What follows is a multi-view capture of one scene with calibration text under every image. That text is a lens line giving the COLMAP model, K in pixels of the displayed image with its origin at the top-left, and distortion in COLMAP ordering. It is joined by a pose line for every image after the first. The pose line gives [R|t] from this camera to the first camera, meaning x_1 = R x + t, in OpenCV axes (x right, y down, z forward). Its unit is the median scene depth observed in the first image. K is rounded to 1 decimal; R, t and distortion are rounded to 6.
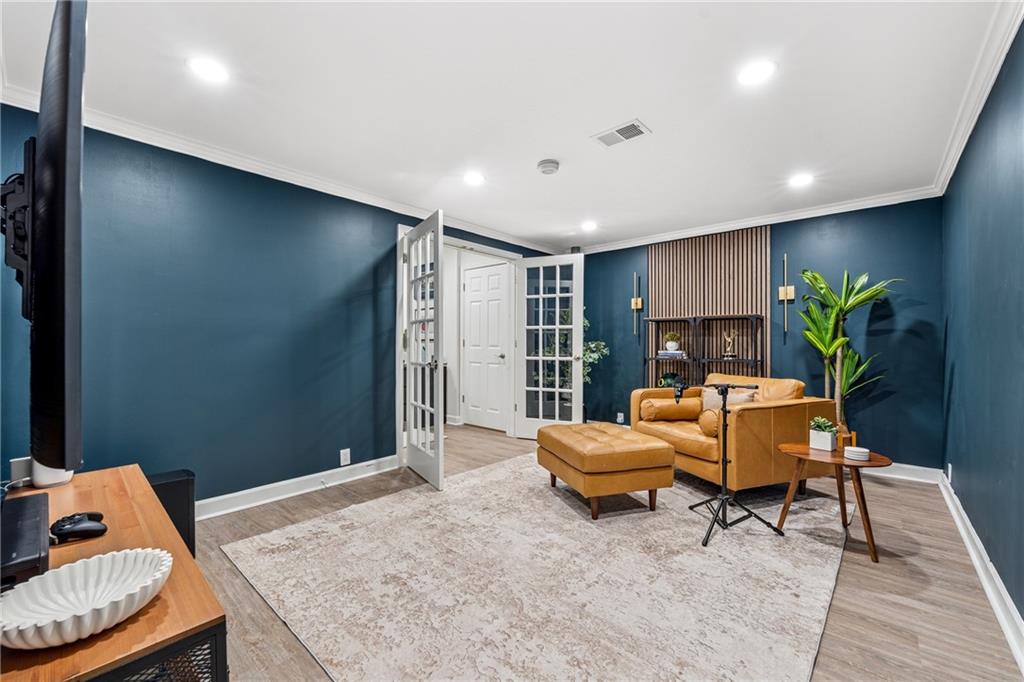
lens RADIAL K [[418.5, 0, 510.3], [0, 418.5, 341.7], [0, 0, 1]] dist [0.004137, -0.000278]
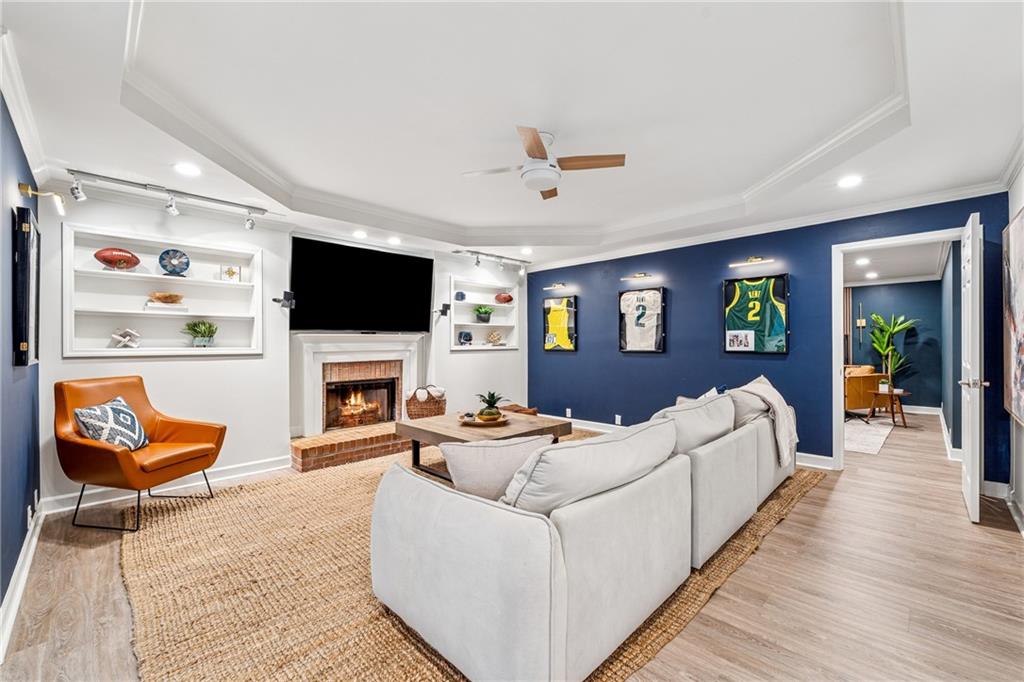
lens RADIAL K [[418.5, 0, 508.2], [0, 418.5, 339.3], [0, 0, 1]] dist [0.004137, -0.000278]
pose [[0.998192, -0.001739, -0.060076, -1.035599], [0.001753, 0.999998, 0.000178, -0.049417], [0.060075, -0.000283, 0.998194, -1.259666]]
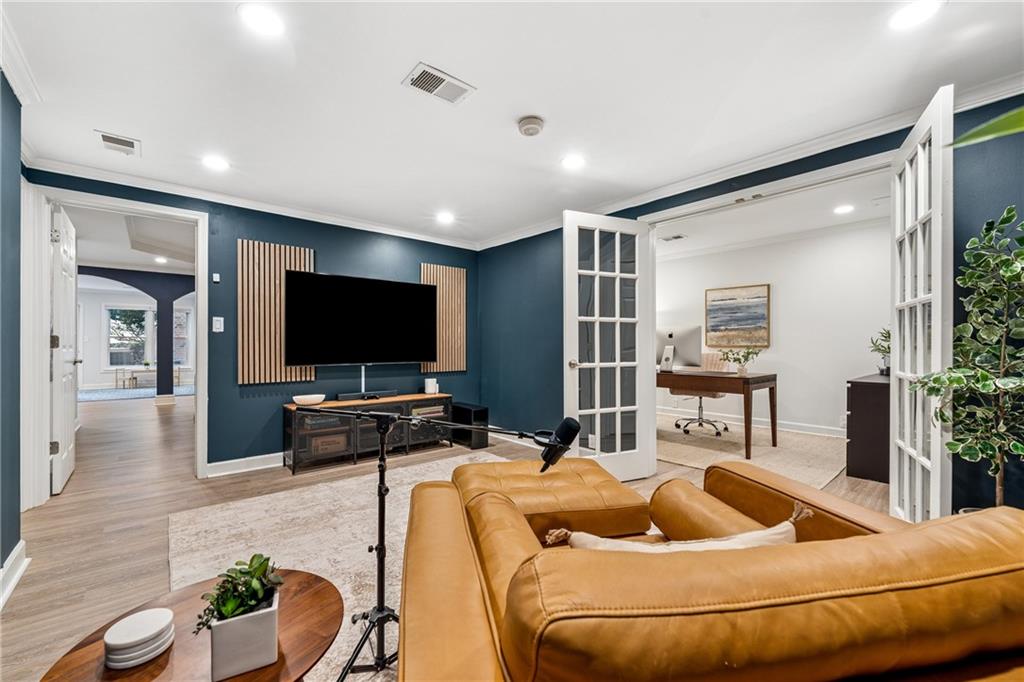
lens RADIAL K [[418.5, 0, 505.8], [0, 418.5, 345.6], [0, 0, 1]] dist [0.004137, -0.000278]
pose [[-0.150267, 0.003238, -0.988640, 0.745695], [0.004817, 0.999985, 0.002543, 0.007844], [0.988634, -0.004380, -0.150280, 0.898557]]
